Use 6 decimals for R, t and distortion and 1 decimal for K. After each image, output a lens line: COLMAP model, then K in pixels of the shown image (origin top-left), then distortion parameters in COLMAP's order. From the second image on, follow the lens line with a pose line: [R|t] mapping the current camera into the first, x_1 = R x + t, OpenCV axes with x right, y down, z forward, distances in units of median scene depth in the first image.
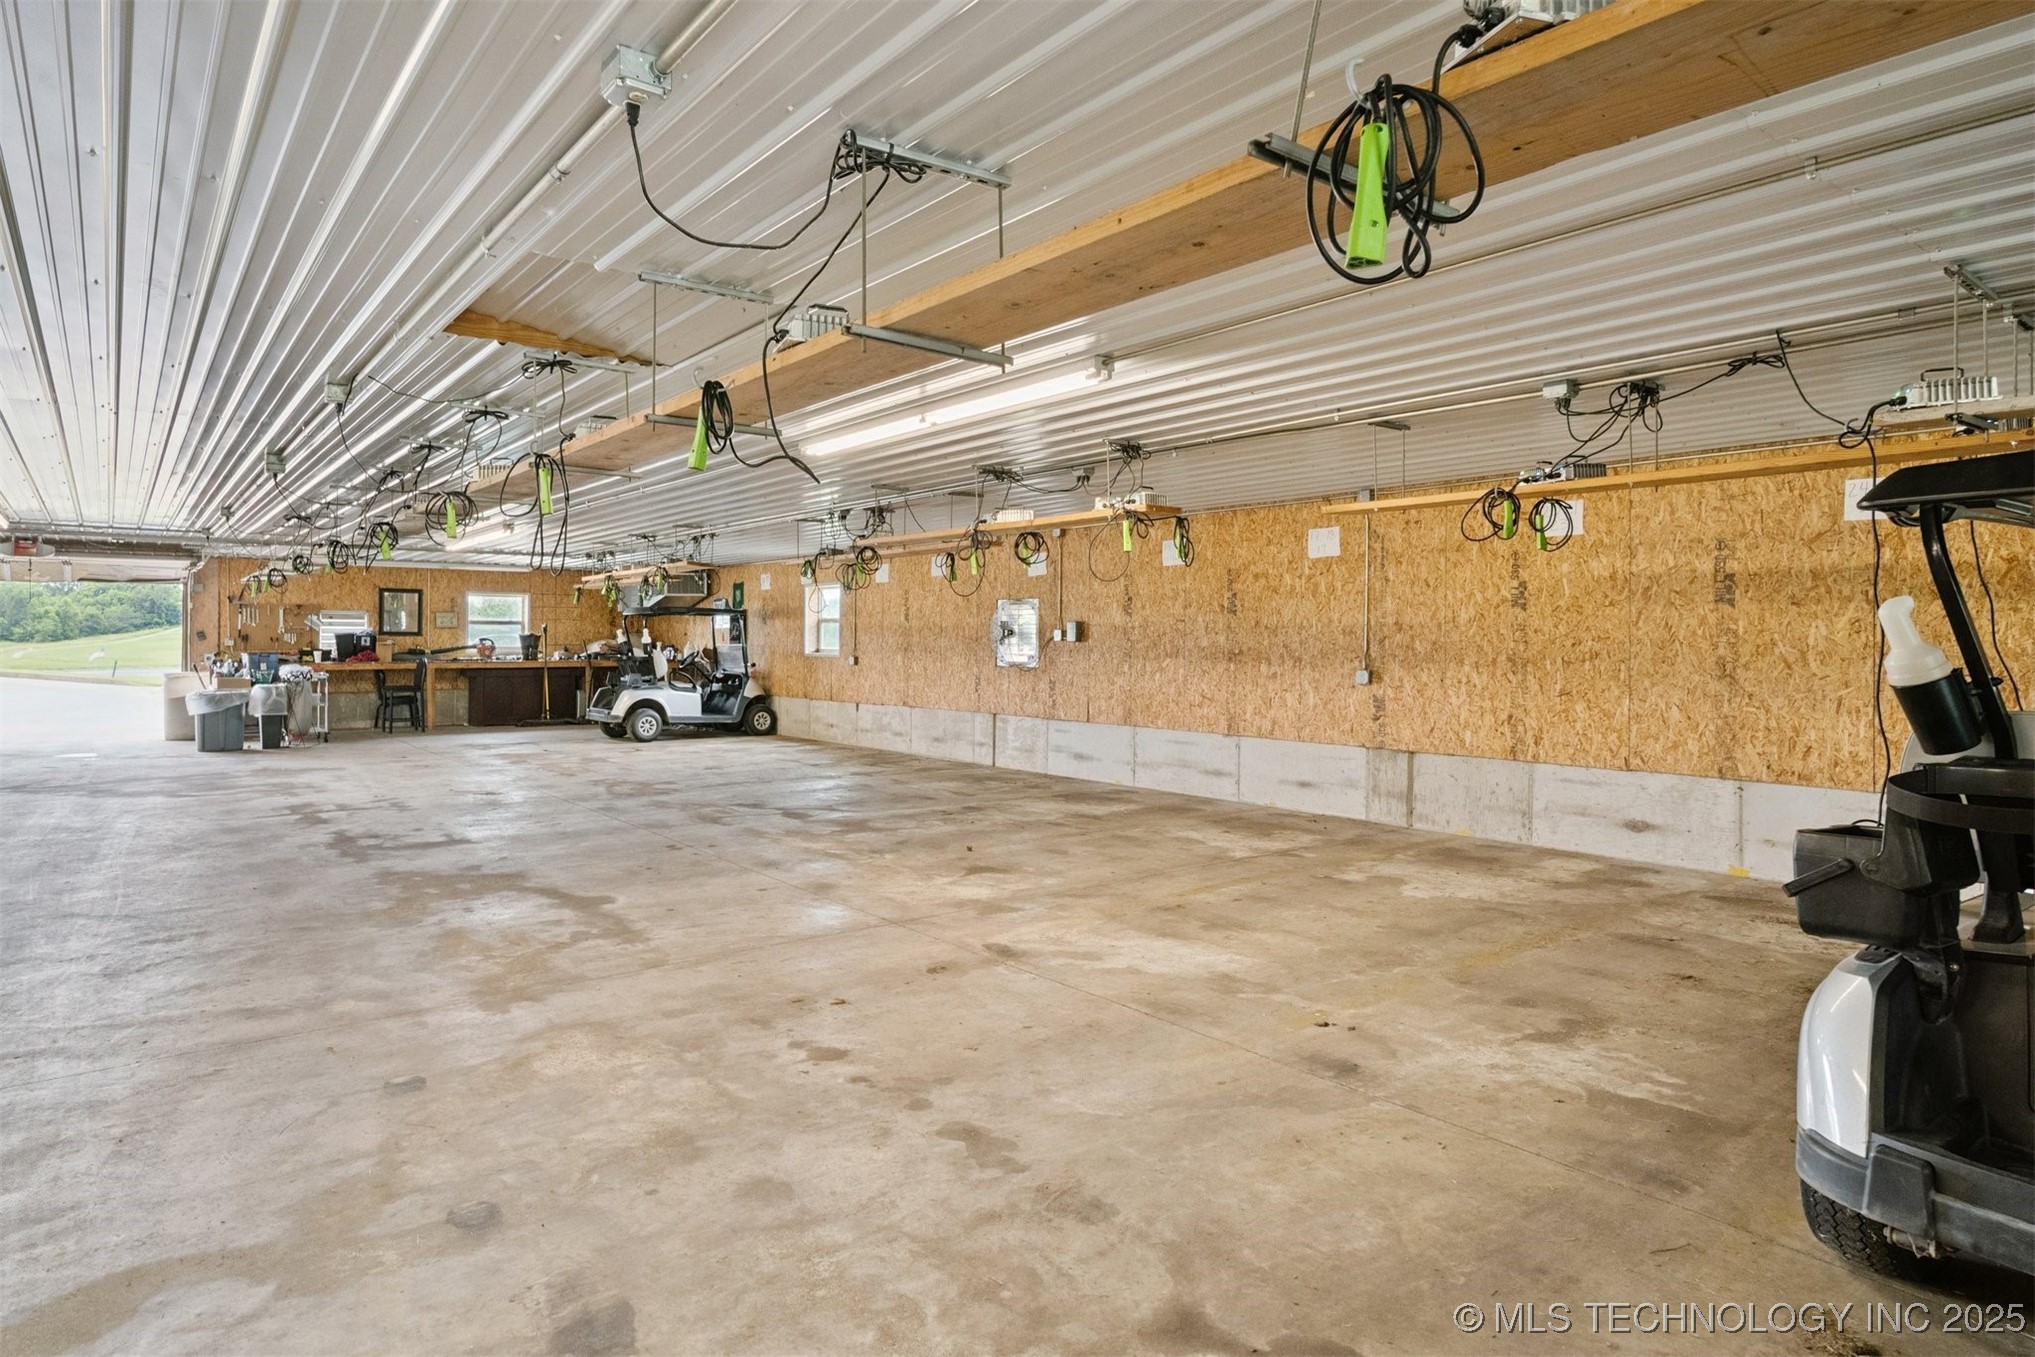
lens RADIAL K [[1112.0, 0, 1021.1], [0, 1112.0, 663.0], [0, 0, 1]] dist [0.000737, 0.000846]
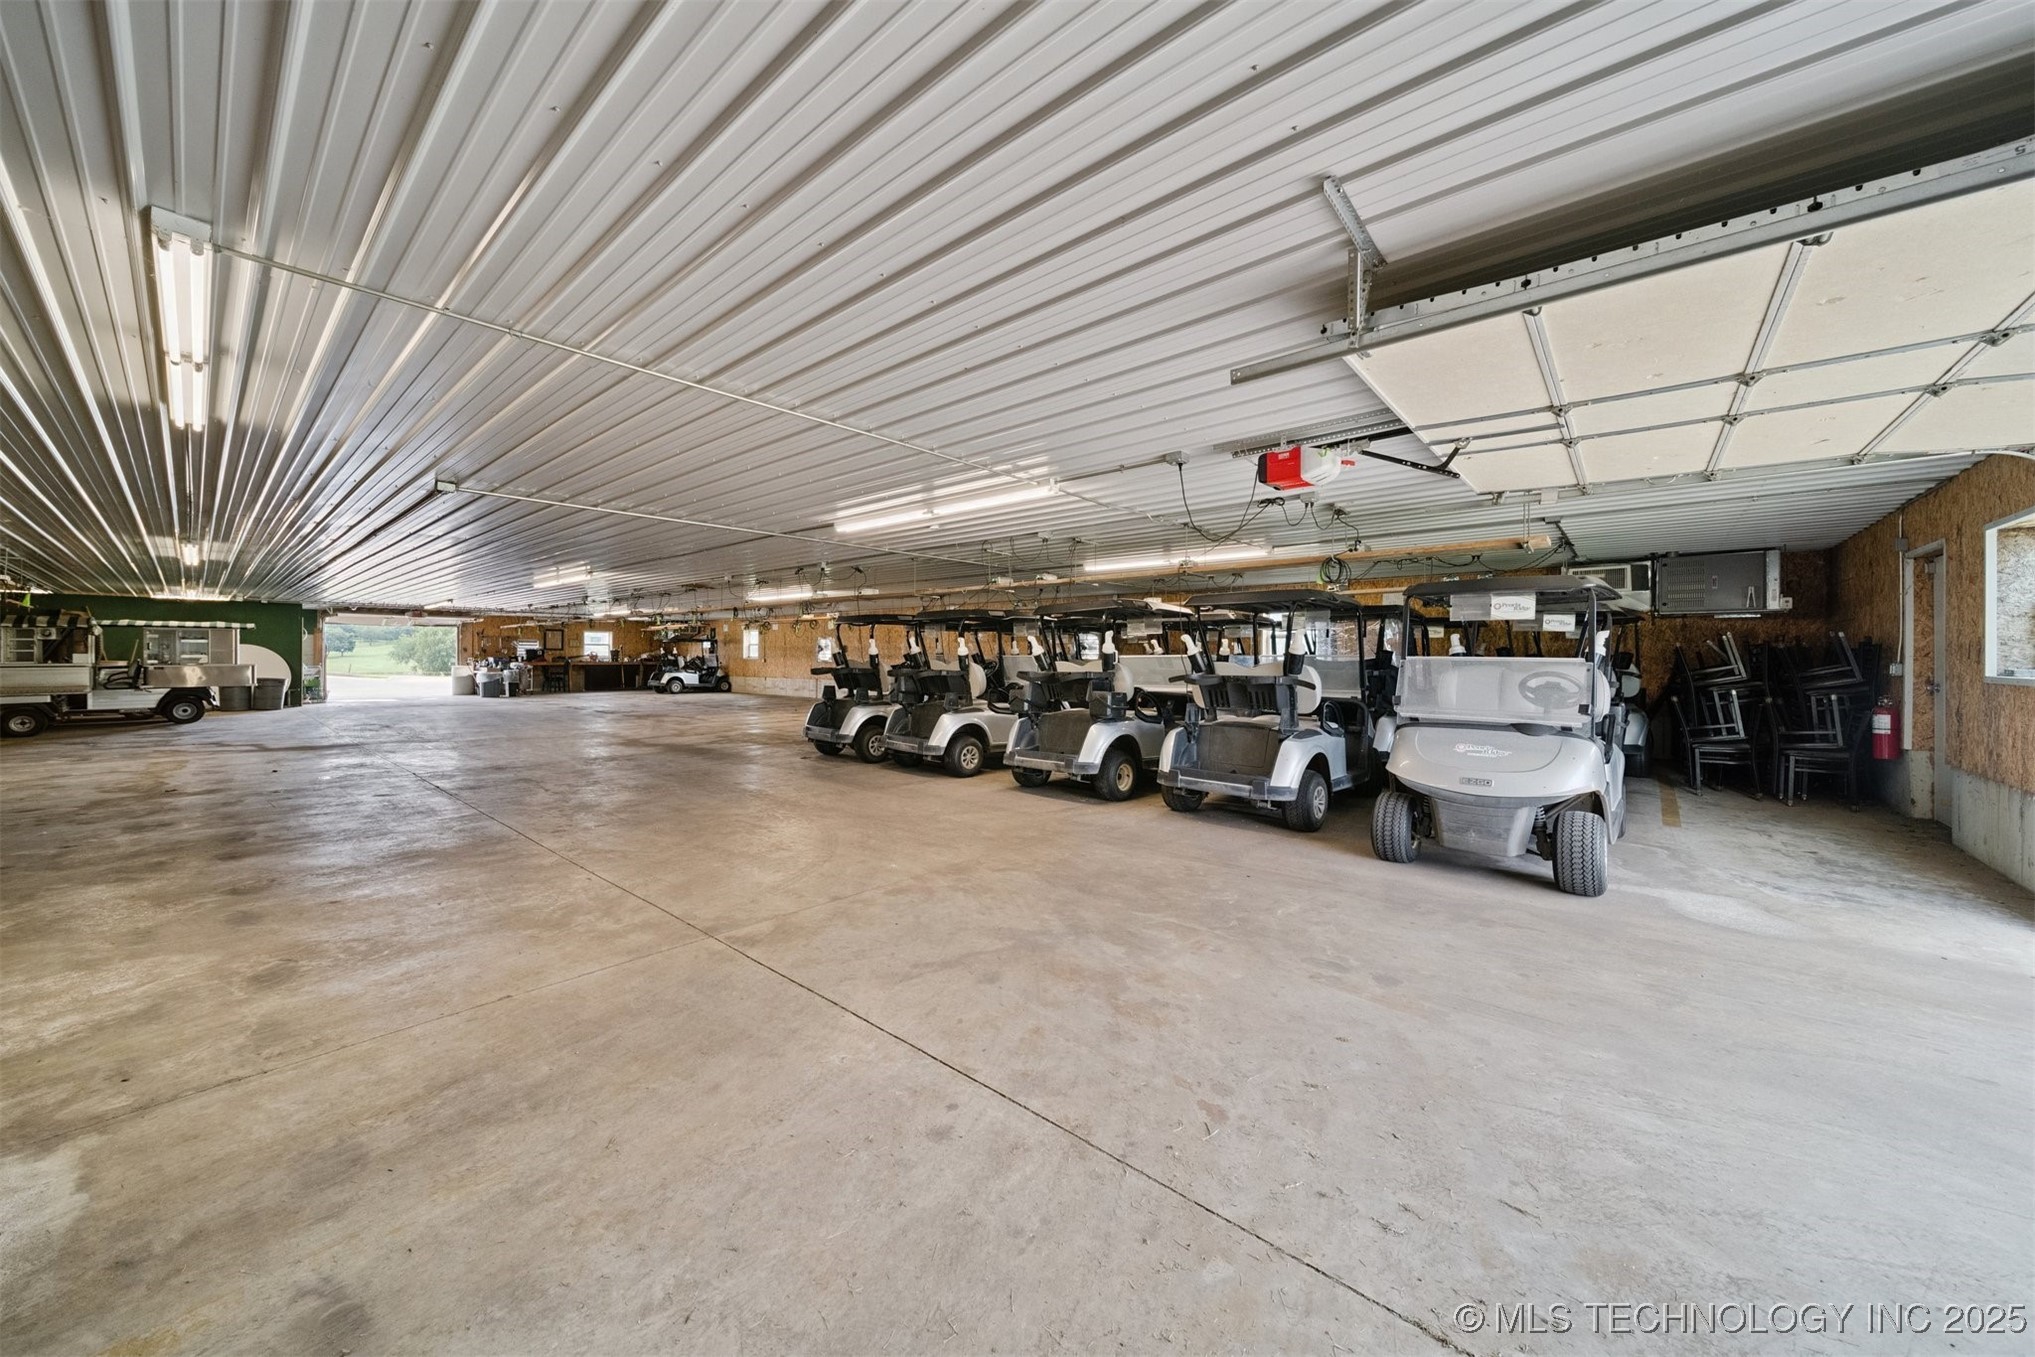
lens RADIAL K [[712.5, 0, 1006.1], [0, 712.5, 671.6], [0, 0, 1]] dist [-0.001345, -0.000536]
pose [[0.985770, -0.002440, 0.168080, 0.106822], [0.002162, 0.999996, 0.001837, 0.018881], [-0.168083, -0.001447, 0.985772, -0.613065]]
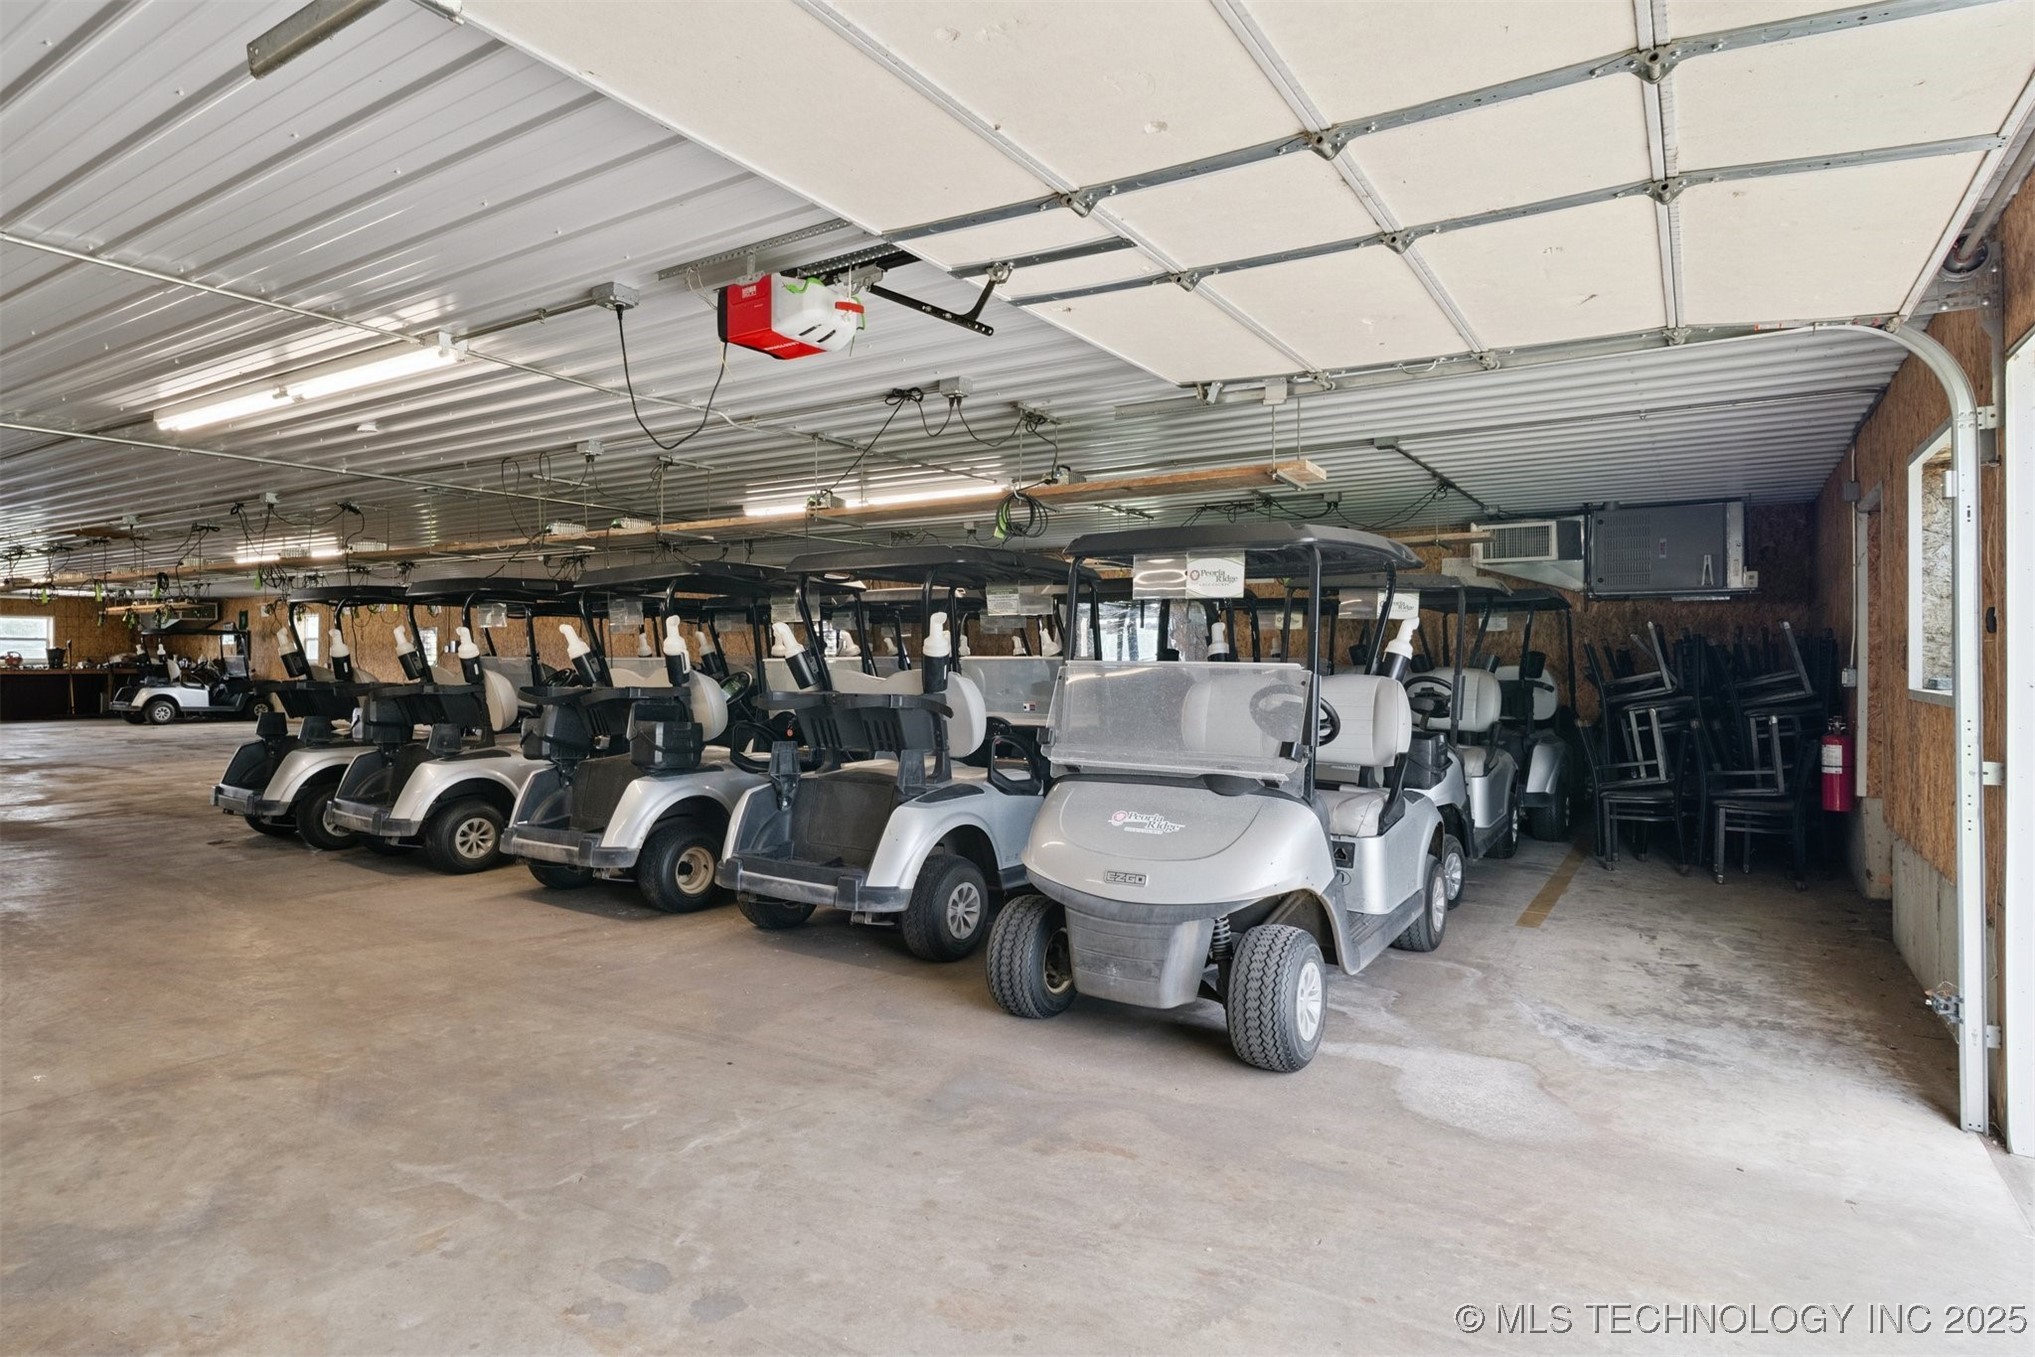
lens RADIAL K [[1088.2, 0, 1008.2], [0, 1088.2, 677.3], [0, 0, 1]] dist [0.001562, -0.000767]
pose [[0.948641, -0.005985, 0.316299, 0.224498], [0.006651, 0.999977, -0.001026, 0.017845], [-0.316286, 0.003077, 0.948659, -0.595312]]
